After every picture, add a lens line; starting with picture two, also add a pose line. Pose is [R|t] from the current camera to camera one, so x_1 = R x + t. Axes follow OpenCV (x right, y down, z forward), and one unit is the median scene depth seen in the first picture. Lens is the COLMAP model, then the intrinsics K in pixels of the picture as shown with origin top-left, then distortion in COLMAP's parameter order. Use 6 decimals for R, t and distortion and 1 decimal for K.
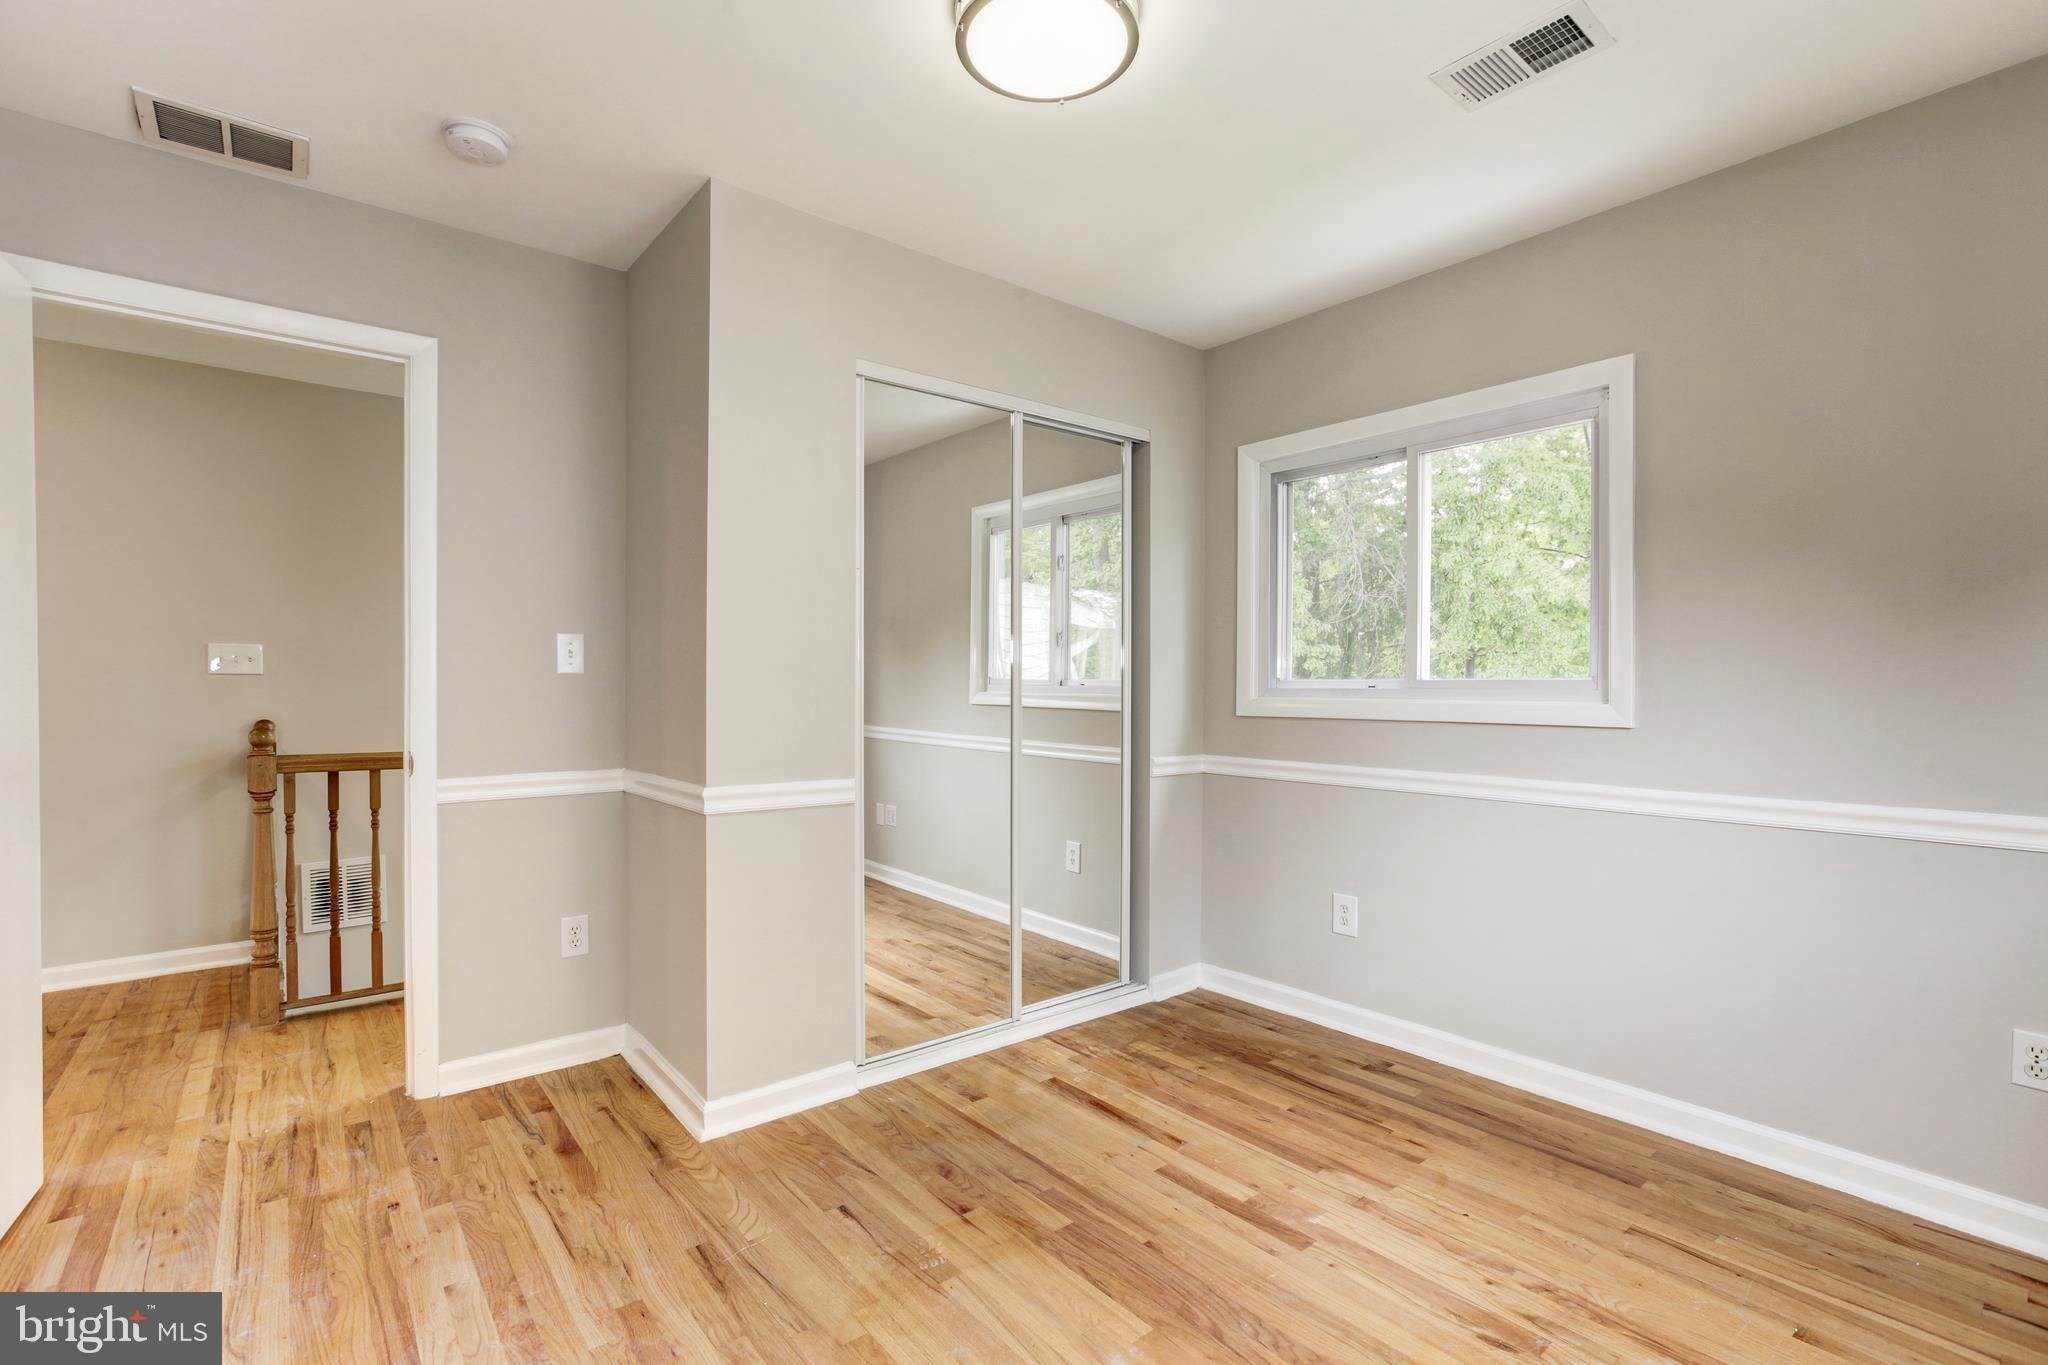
lens RADIAL K [[946.1, 0, 1024.0], [0, 946.1, 682.5], [0, 0, 1]] dist [-0.004329, 0.000077]
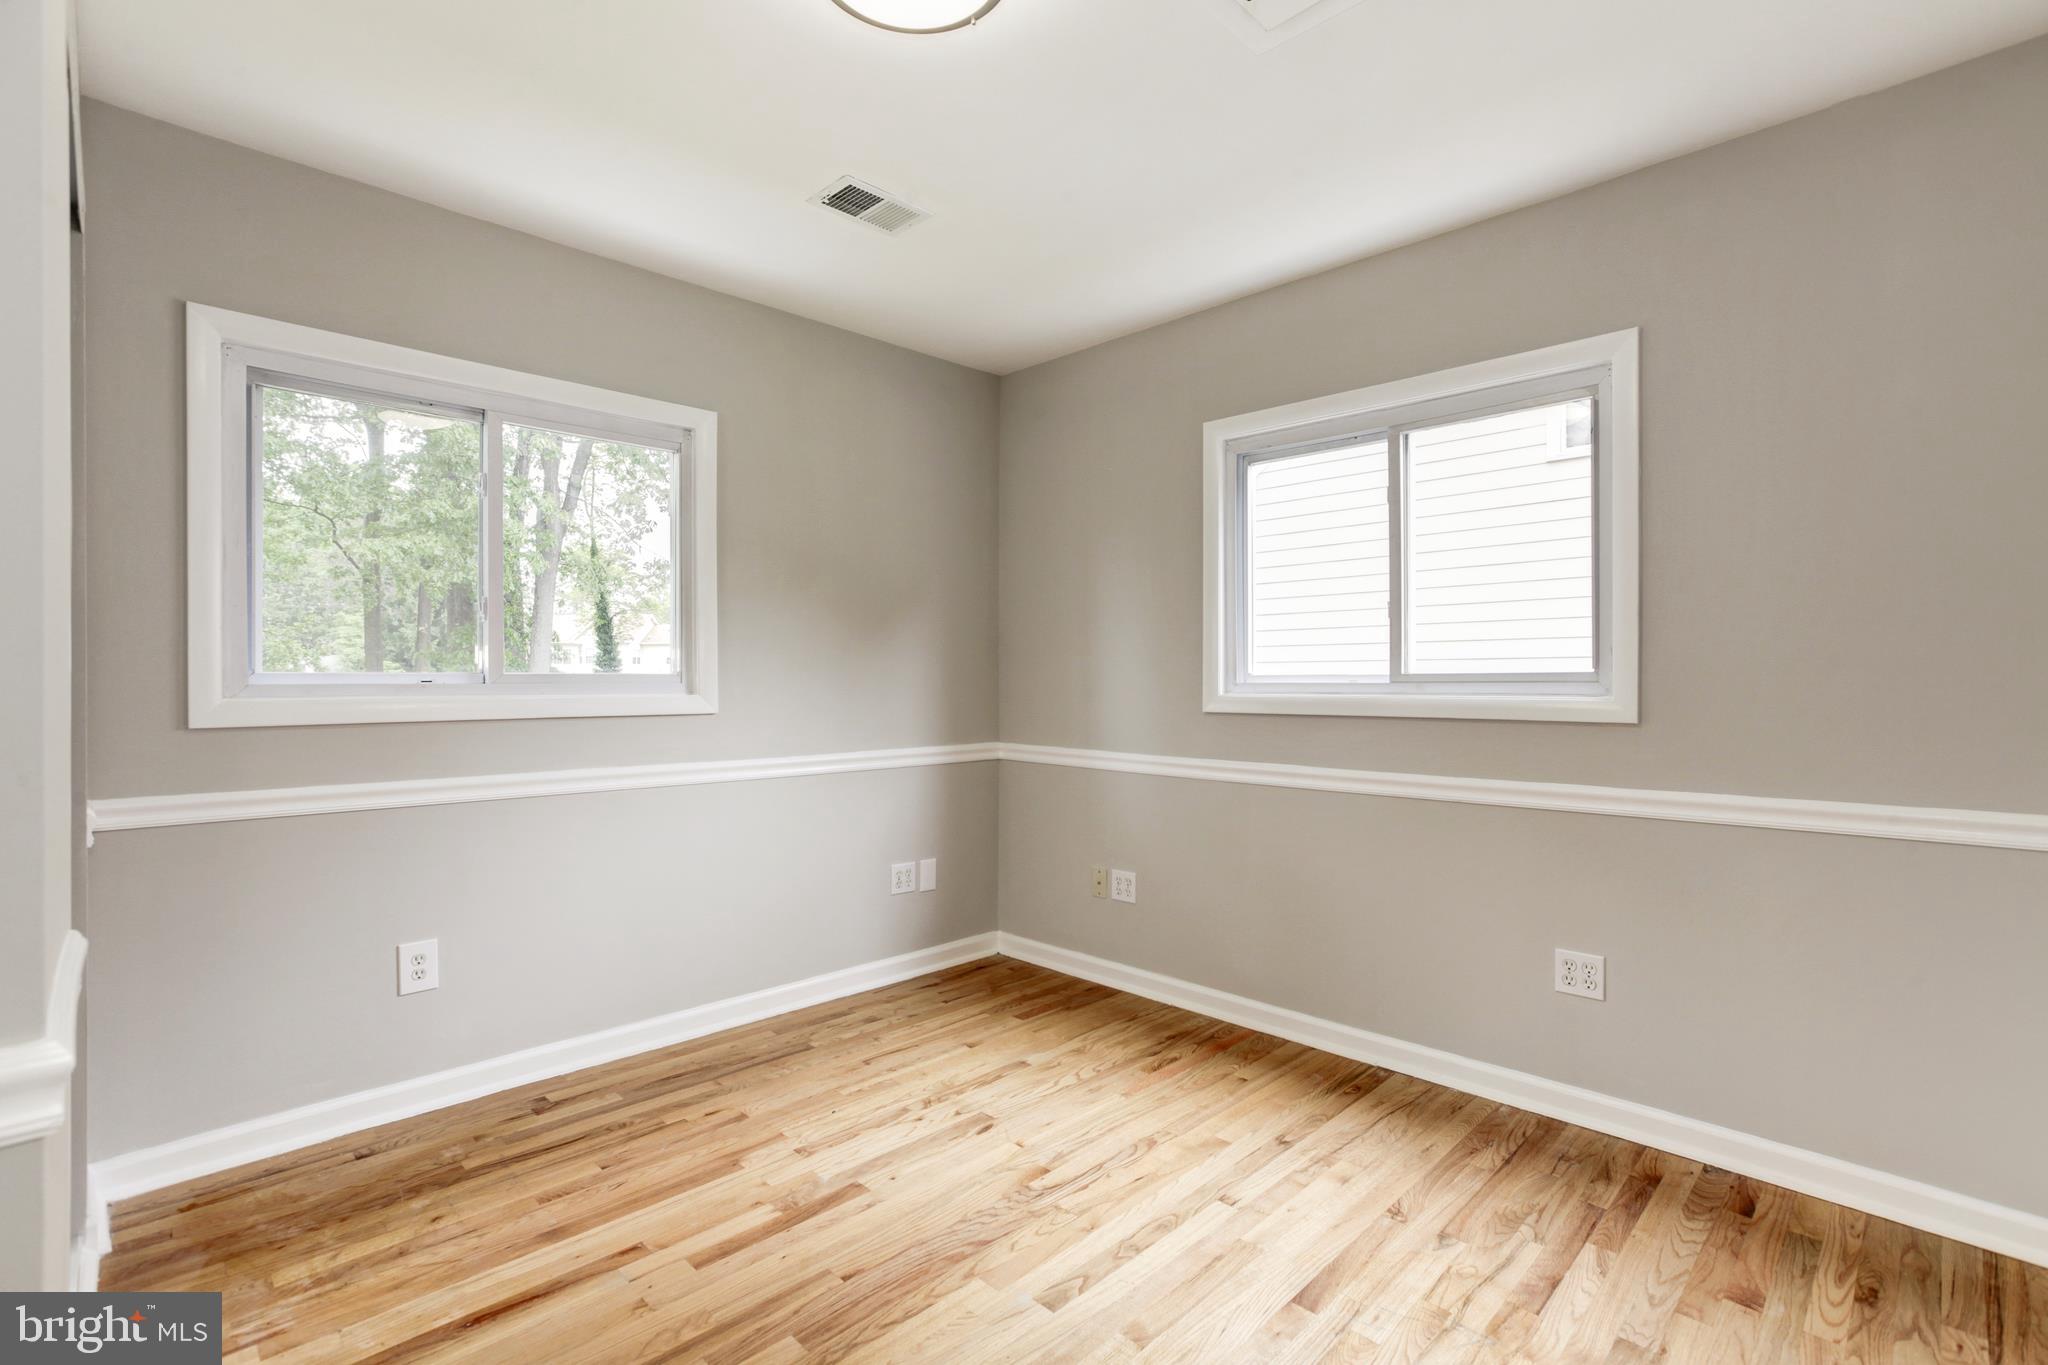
lens RADIAL K [[961.1, 0, 1023.9], [0, 961.1, 674.4], [0, 0, 1]] dist [-0.001005, 0.000832]
pose [[-0.103165, 0.000324, 0.994664, -0.652429], [-0.005151, 0.999986, -0.000860, -0.004524], [-0.994651, -0.005213, -0.103162, 0.720669]]
